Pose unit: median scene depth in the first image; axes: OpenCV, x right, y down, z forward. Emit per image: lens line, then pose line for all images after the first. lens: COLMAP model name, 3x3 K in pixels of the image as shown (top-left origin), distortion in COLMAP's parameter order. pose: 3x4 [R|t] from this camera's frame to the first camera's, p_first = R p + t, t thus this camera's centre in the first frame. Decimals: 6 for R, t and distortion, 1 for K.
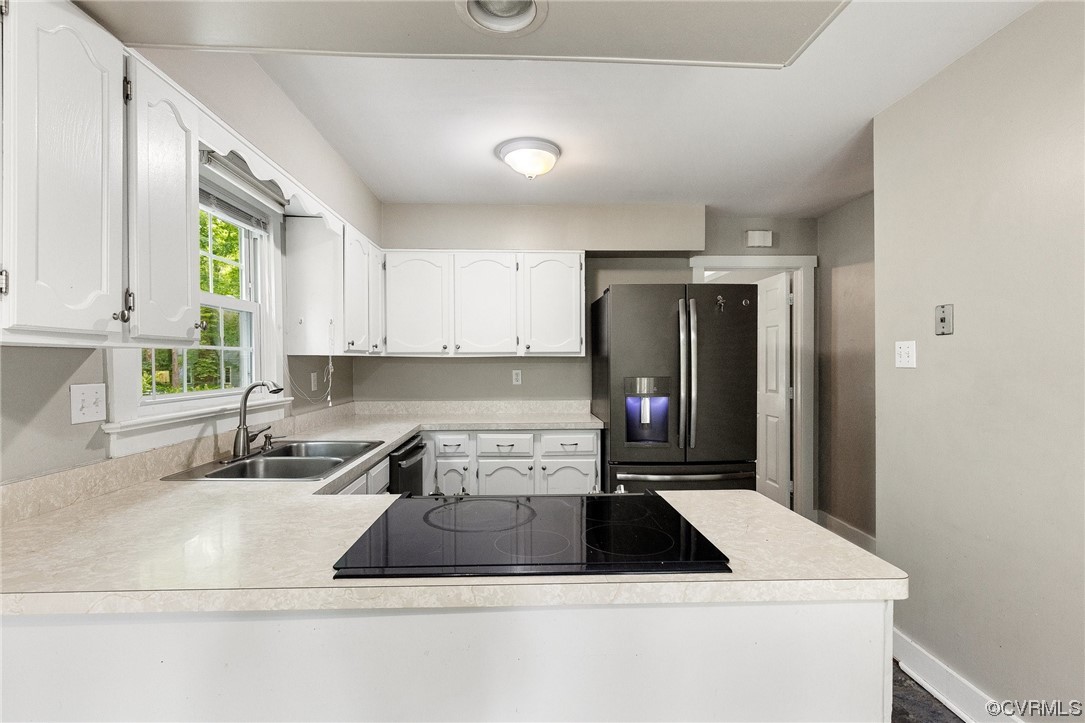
lens RADIAL K [[499.8, 0, 540.3], [0, 499.8, 367.1], [0, 0, 1]] dist [0.003073, -0.000038]
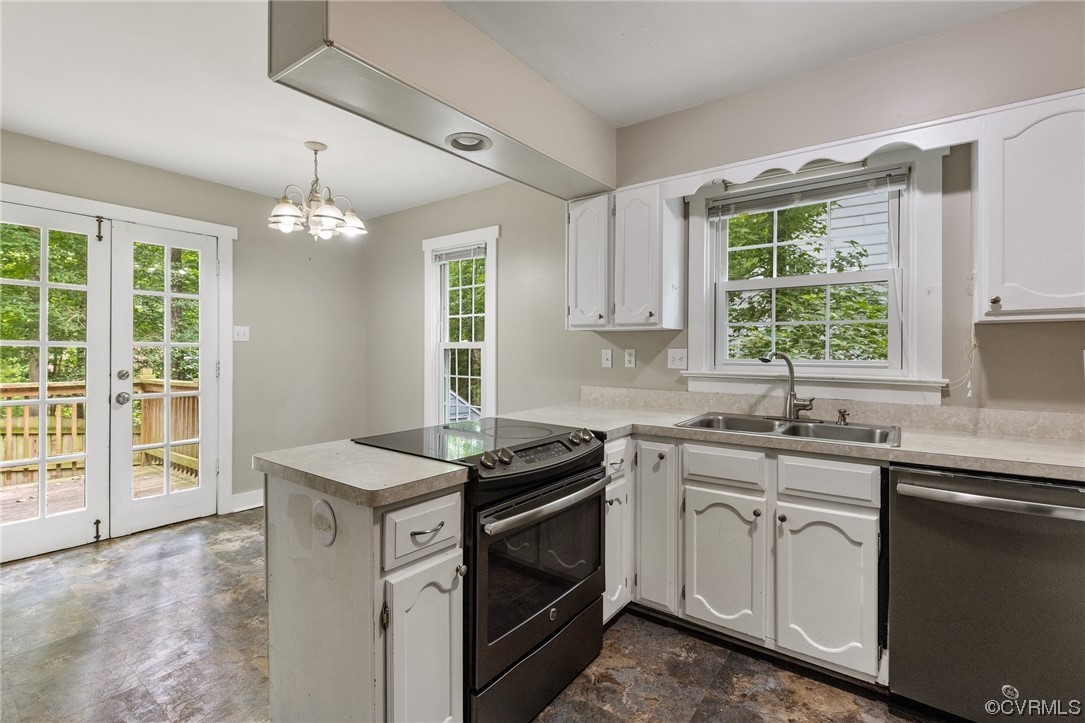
lens RADIAL K [[499.0, 0, 540.9], [0, 499.0, 351.5], [0, 0, 1]] dist [0.005215, -0.000353]
pose [[-0.640654, 0.001113, -0.767829, 0.475017], [-0.010517, 0.999892, 0.010224, 0.015322], [0.767758, 0.014625, -0.640573, 0.976230]]
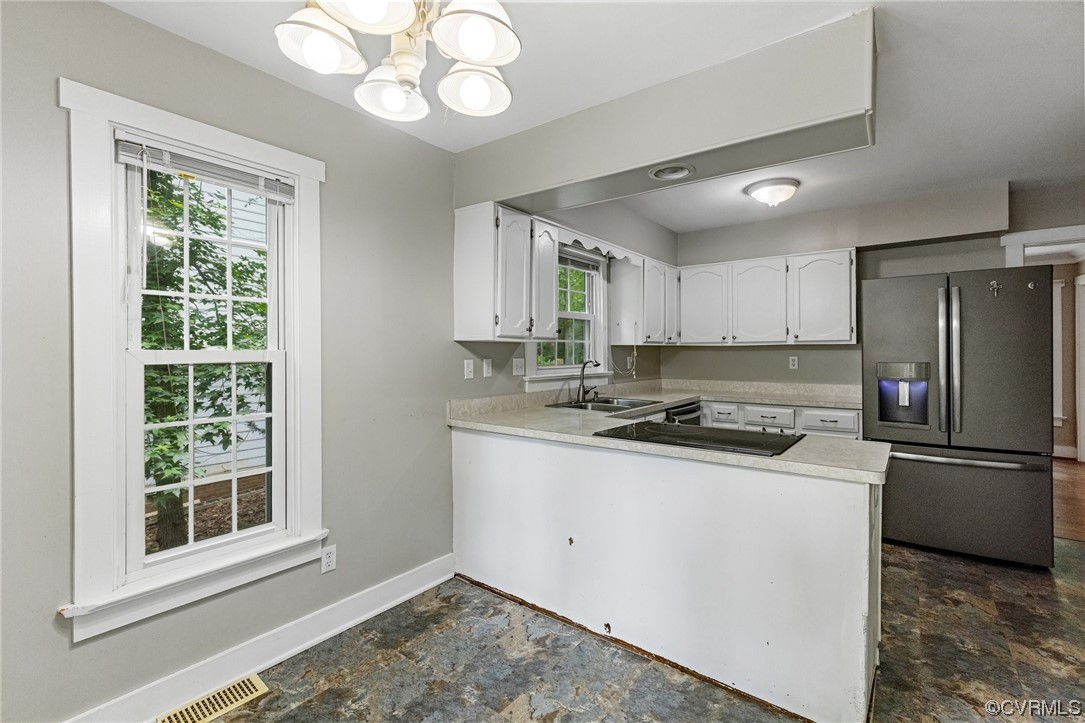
lens RADIAL K [[499.0, 0, 540.9], [0, 499.0, 351.5], [0, 0, 1]] dist [0.005215, -0.000353]
pose [[0.773473, -0.001675, -0.633827, 0.327321], [-0.005796, 0.999936, -0.009716, 0.012583], [0.633802, 0.011189, 0.773414, -0.367720]]
